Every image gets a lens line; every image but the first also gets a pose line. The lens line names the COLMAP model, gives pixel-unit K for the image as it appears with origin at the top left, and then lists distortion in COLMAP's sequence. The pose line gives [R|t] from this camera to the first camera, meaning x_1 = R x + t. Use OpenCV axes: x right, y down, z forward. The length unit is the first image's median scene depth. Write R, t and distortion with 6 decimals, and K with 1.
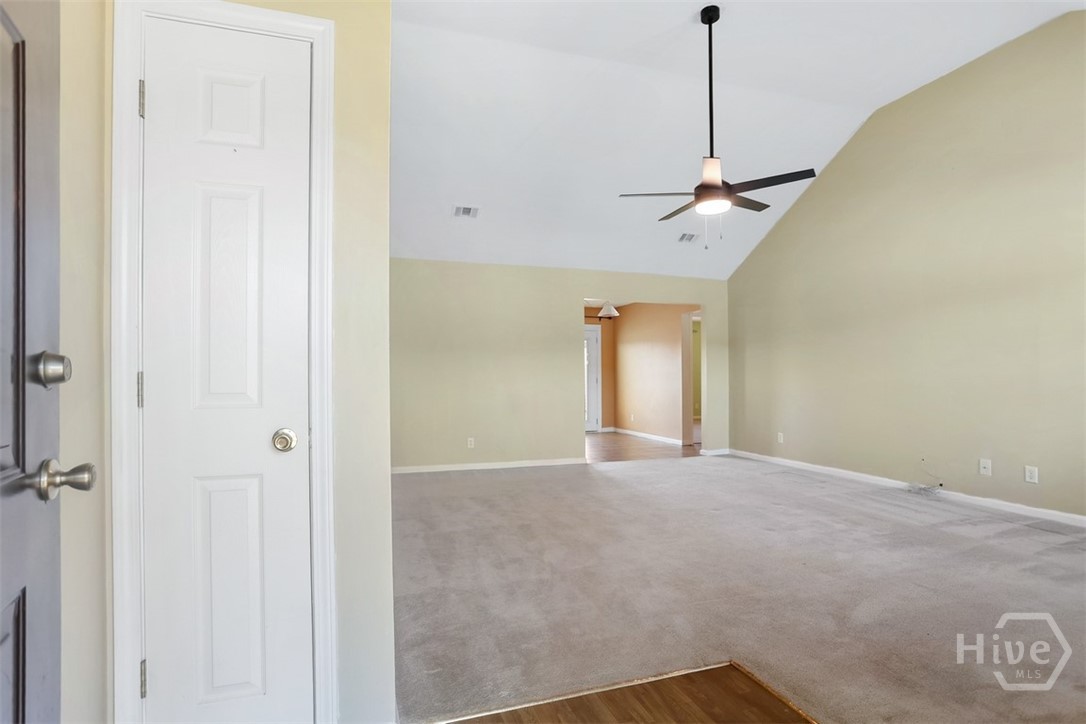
lens RADIAL K [[600.8, 0, 536.3], [0, 600.8, 365.3], [0, 0, 1]] dist [-0.033881, 0.006253]
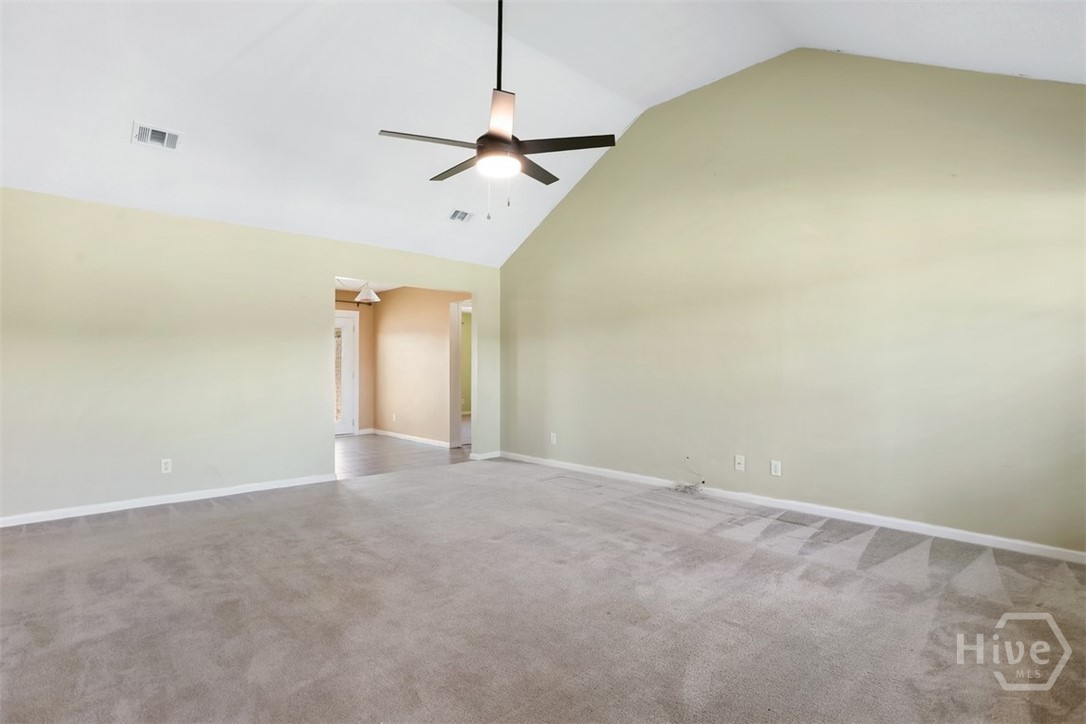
lens RADIAL K [[600.8, 0, 535.6], [0, 600.8, 373.9], [0, 0, 1]] dist [-0.033881, 0.006253]
pose [[0.925547, 0.006044, 0.378585, 0.033701], [-0.016806, 0.999543, 0.025129, -0.006219], [-0.378260, -0.029621, 0.925225, 0.201439]]
